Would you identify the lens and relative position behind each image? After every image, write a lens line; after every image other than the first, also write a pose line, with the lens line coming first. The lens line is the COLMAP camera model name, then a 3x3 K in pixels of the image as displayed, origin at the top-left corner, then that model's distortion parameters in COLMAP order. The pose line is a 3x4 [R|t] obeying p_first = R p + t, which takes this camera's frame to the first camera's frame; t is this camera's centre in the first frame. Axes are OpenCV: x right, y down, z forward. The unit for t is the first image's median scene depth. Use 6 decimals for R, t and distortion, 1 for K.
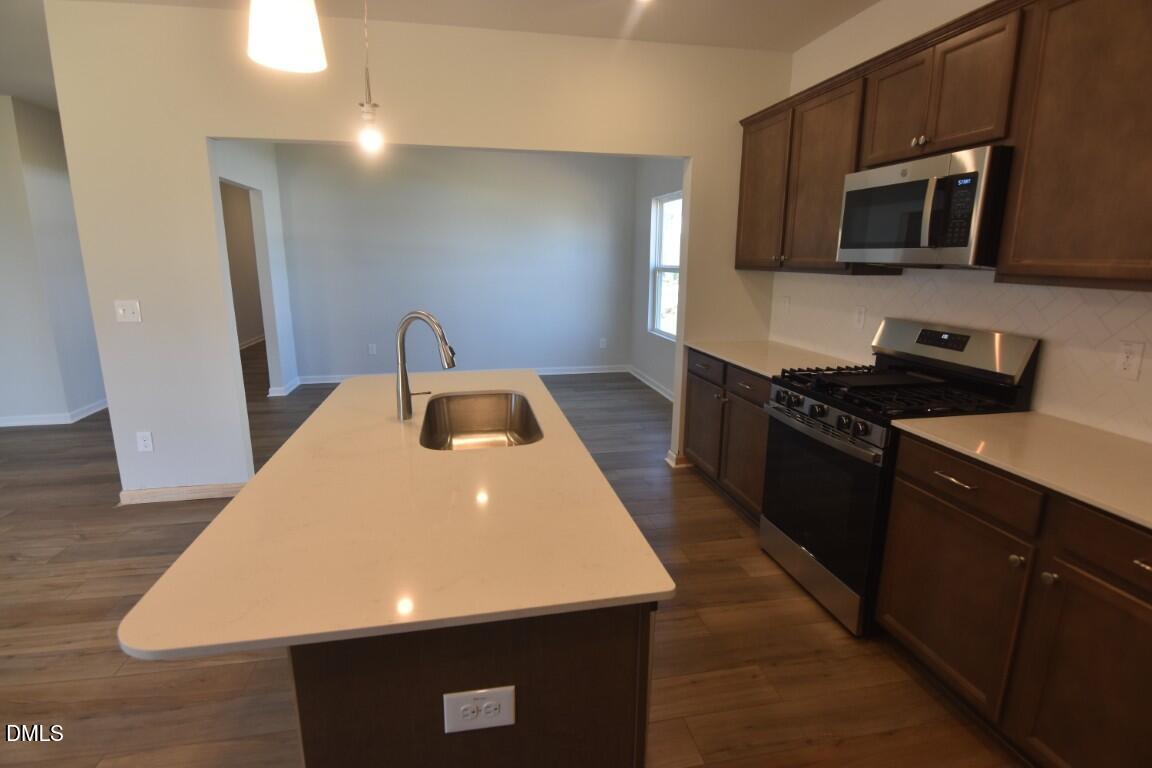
lens RADIAL K [[560.8, 0, 576.5], [0, 560.8, 382.2], [0, 0, 1]] dist [-0.009171, -0.005794]
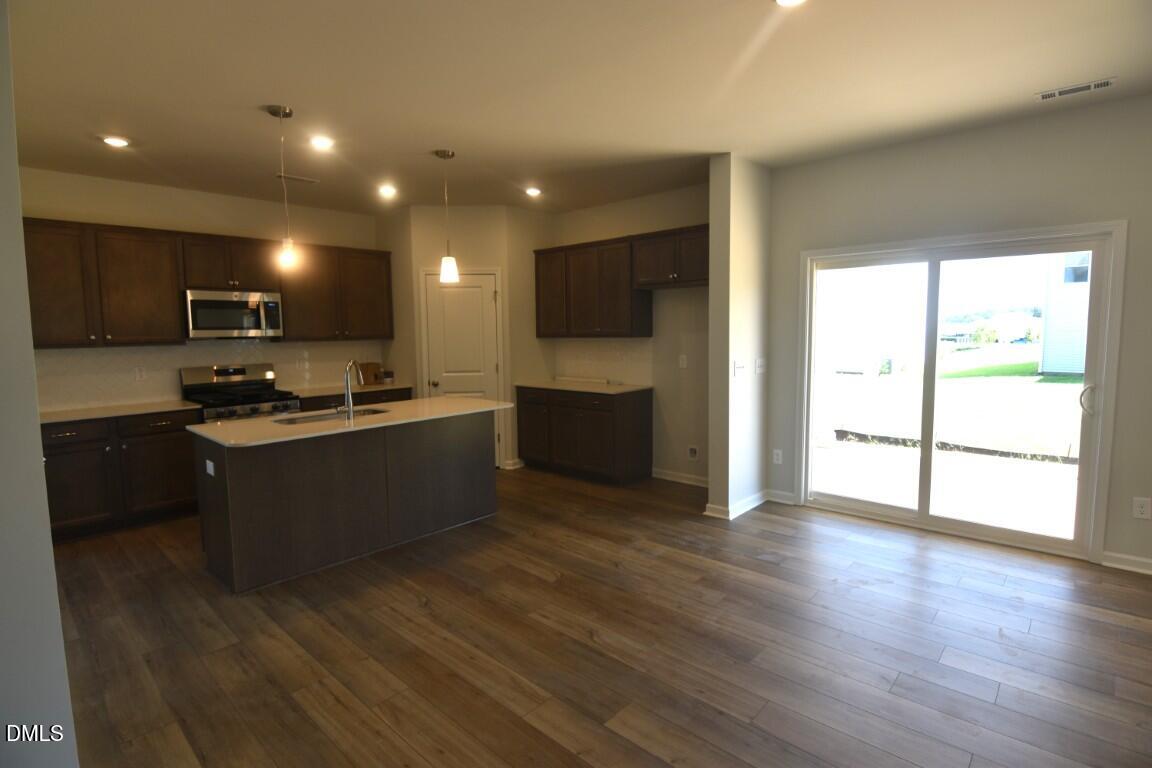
lens RADIAL K [[560.8, 0, 576.3], [0, 560.8, 381.5], [0, 0, 1]] dist [-0.009171, -0.005794]
pose [[-0.592149, -0.067920, 0.802961, -1.839523], [0.190673, 0.956336, 0.221506, -0.262947], [-0.782945, 0.284268, -0.553343, 1.163113]]
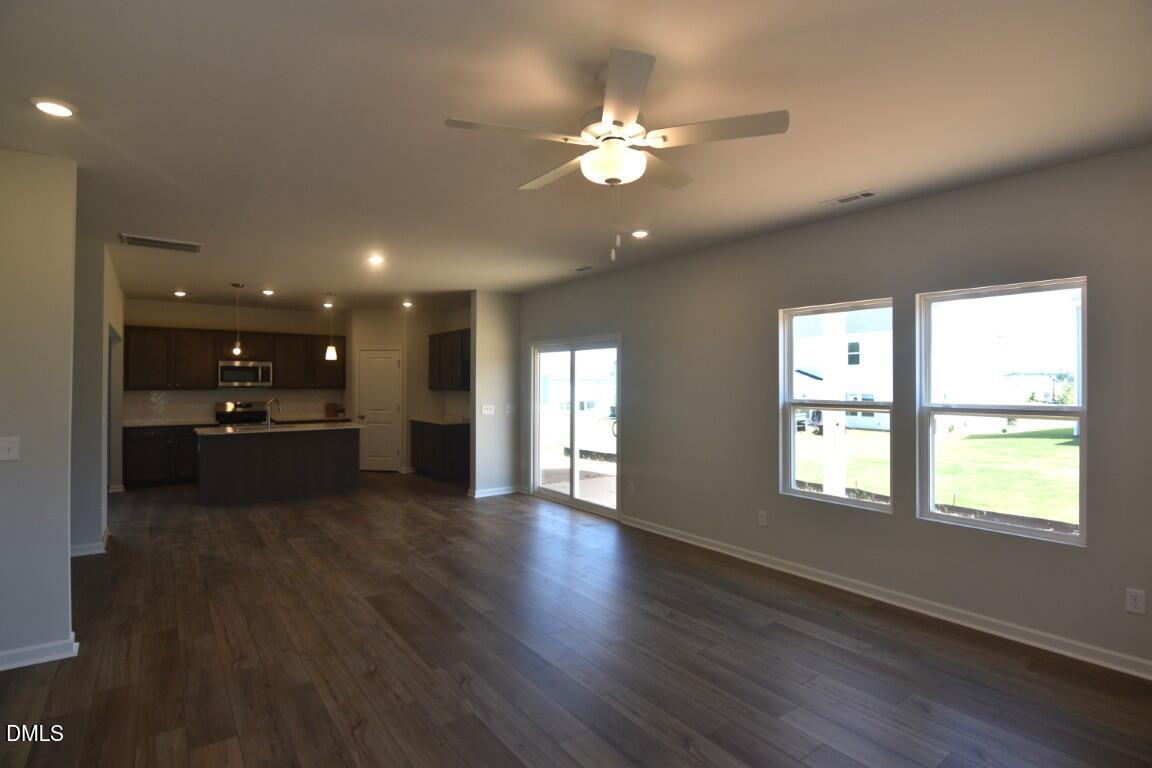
lens RADIAL K [[560.8, 0, 578.4], [0, 560.8, 380.9], [0, 0, 1]] dist [-0.009171, -0.005794]
pose [[-0.435620, -0.000215, 0.900131, -3.708823], [0.195919, 0.976003, 0.095048, -0.157475], [-0.878551, 0.217757, -0.425124, 0.587891]]
